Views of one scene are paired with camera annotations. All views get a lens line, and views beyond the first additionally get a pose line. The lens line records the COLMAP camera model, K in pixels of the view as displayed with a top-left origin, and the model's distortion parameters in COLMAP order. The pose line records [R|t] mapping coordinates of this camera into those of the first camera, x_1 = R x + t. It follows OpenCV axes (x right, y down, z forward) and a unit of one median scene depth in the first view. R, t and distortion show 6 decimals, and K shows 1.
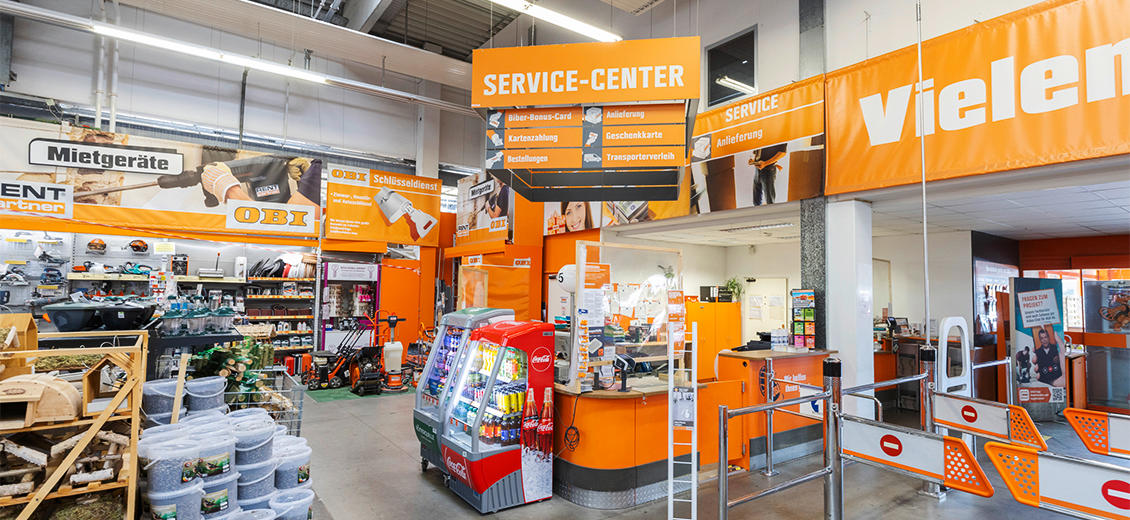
lens RADIAL K [[549.4, 0, 569.4], [0, 549.4, 261.5], [0, 0, 1]] dist [0.002705, -0.000053]
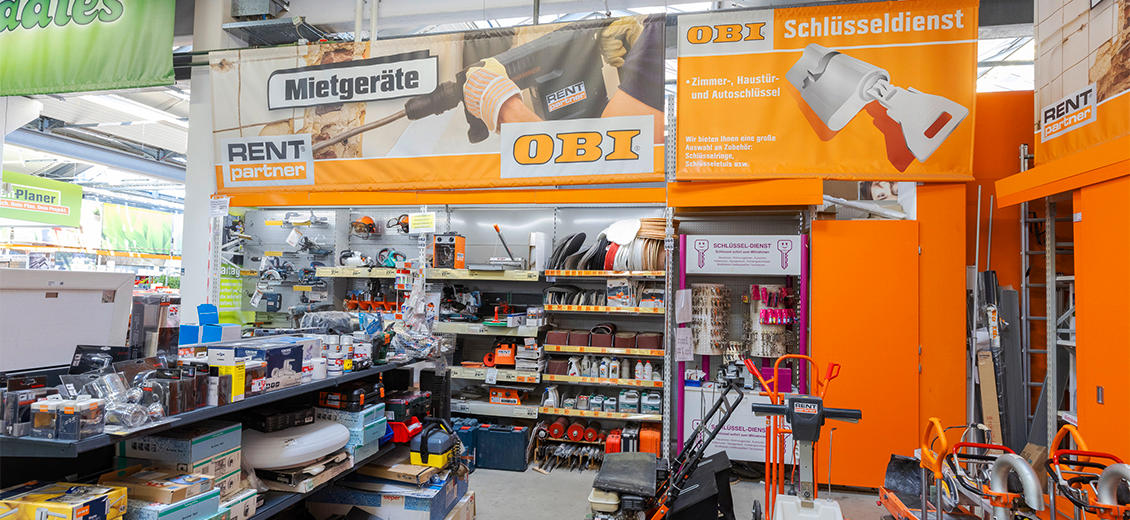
lens RADIAL K [[549.4, 0, 570.8], [0, 549.4, 266.3], [0, 0, 1]] dist [0.002705, -0.000053]
pose [[0.672552, -0.033059, -0.739311, -0.176550], [0.029788, 0.999401, -0.017592, 0.033967], [0.739450, -0.010191, 0.673134, 0.650428]]
